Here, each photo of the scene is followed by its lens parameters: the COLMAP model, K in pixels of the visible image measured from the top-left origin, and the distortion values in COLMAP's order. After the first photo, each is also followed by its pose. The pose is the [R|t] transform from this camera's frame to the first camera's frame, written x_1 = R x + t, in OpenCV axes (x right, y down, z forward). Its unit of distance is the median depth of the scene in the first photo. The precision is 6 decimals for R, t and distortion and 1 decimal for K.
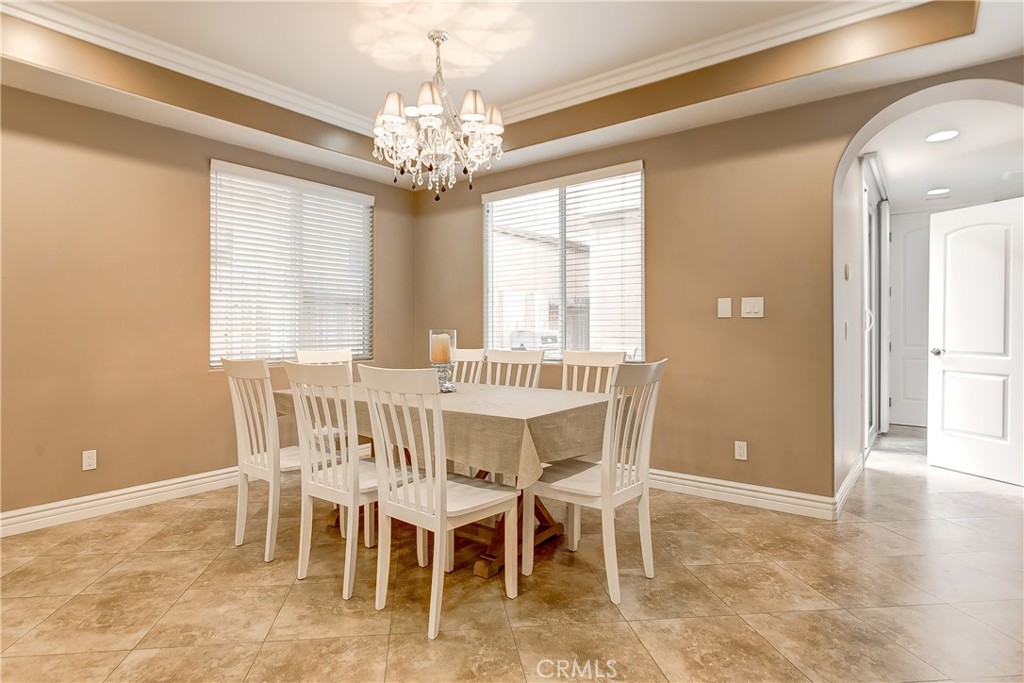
lens RADIAL K [[547.6, 0, 475.8], [0, 547.6, 332.5], [0, 0, 1]] dist [-0.003469, -0.000674]
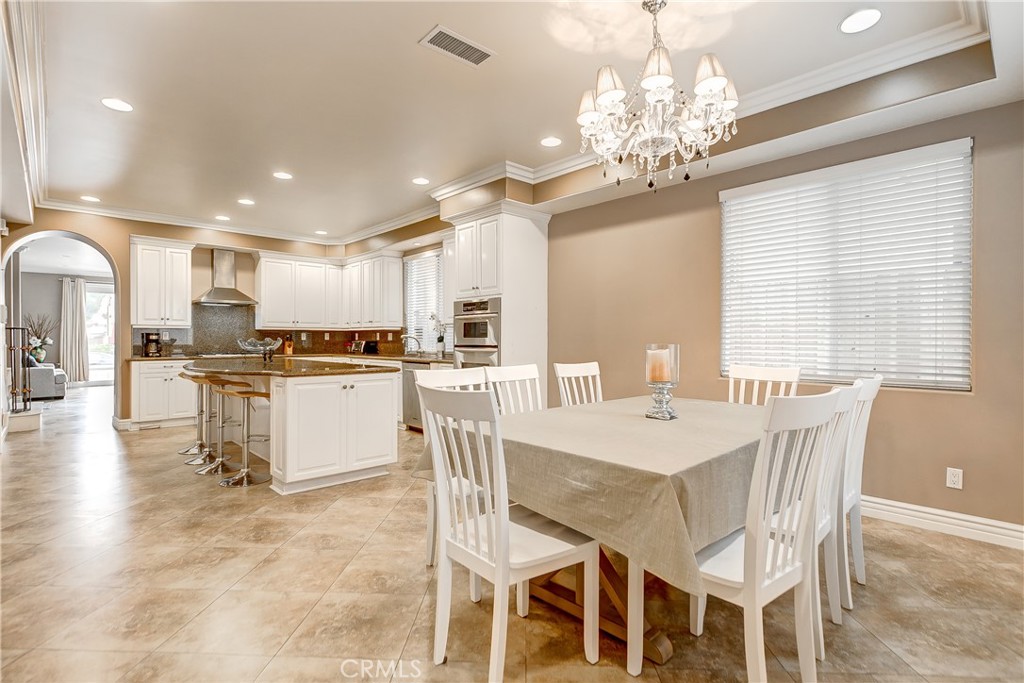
lens RADIAL K [[495.4, 0, 512.0], [0, 495.4, 341.5], [0, 0, 1]] dist [-0.001063, -0.000096]
pose [[-0.128243, 0.007924, -0.991711, 0.711358], [-0.005601, 0.999946, 0.008715, -0.017260], [0.991727, 0.006672, -0.128192, 0.850447]]
